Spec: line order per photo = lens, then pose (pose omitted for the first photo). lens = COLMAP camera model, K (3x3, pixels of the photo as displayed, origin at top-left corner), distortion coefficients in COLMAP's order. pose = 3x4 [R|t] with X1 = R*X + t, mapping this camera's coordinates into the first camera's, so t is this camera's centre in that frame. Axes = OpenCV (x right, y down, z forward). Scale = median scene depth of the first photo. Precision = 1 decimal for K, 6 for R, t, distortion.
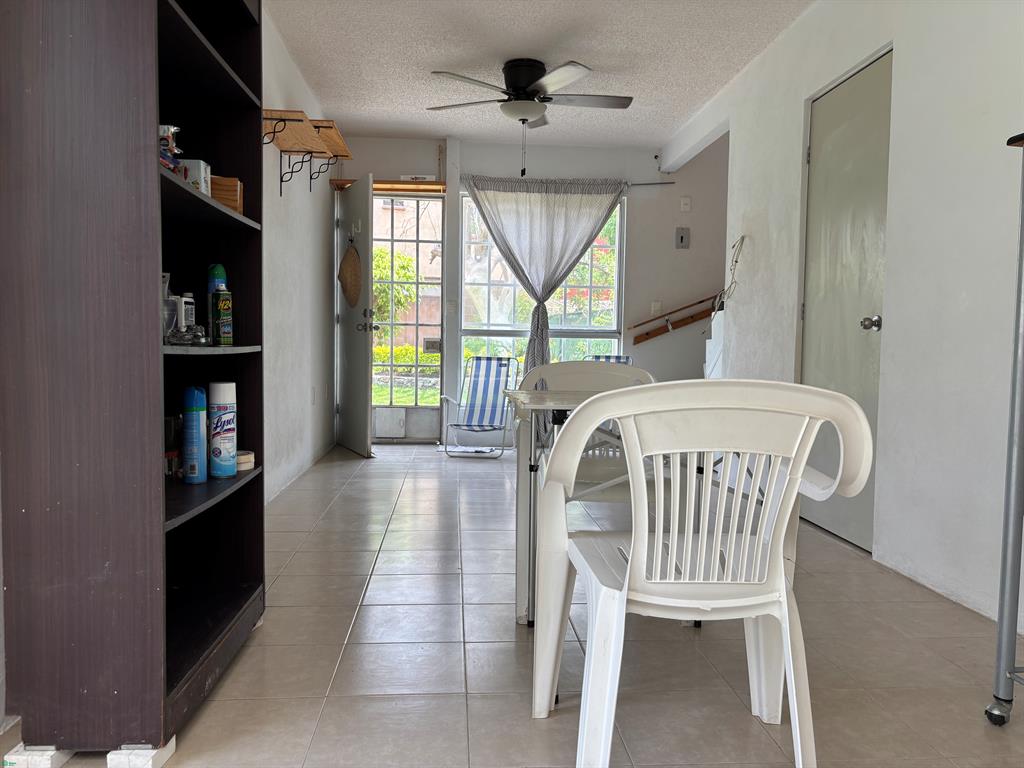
lens RADIAL K [[781.2, 0, 512.0], [0, 781.2, 384.0], [0, 0, 1]] dist [0.104209, 0.005668]
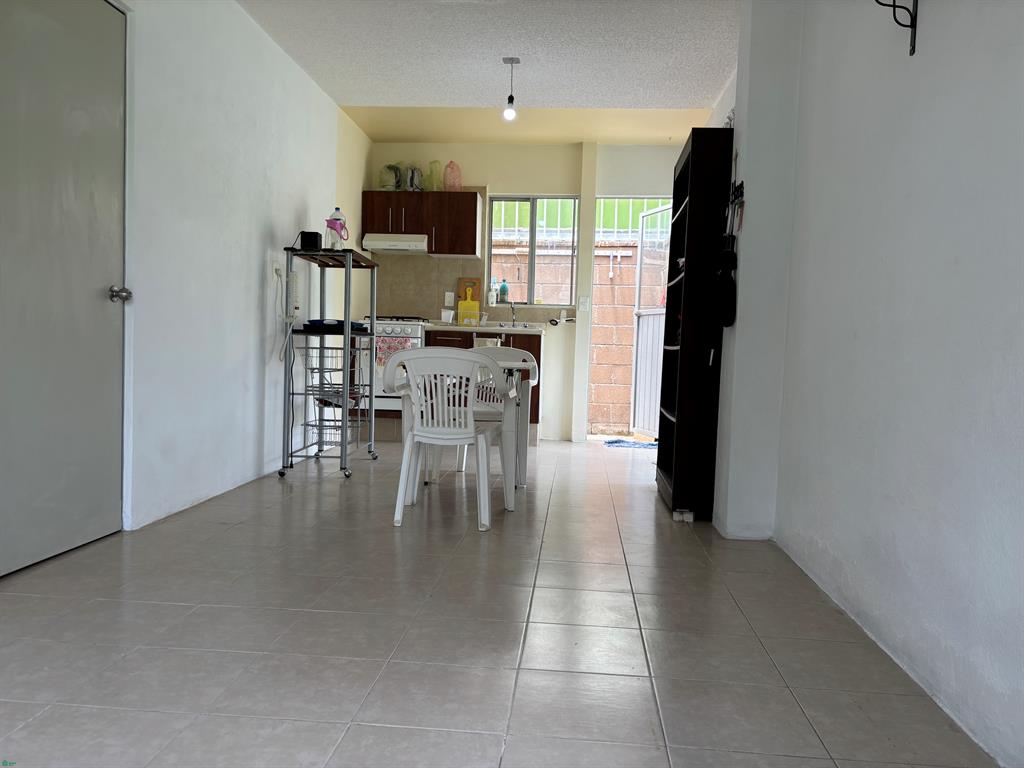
lens RADIAL K [[781.2, 0, 512.0], [0, 781.2, 384.0], [0, 0, 1]] dist [0.104209, 0.005668]
pose [[-0.986278, -0.056319, 0.155190, -0.162710], [-0.039930, 0.993481, 0.106772, -0.090005], [-0.160192, 0.099110, -0.982098, 1.856832]]
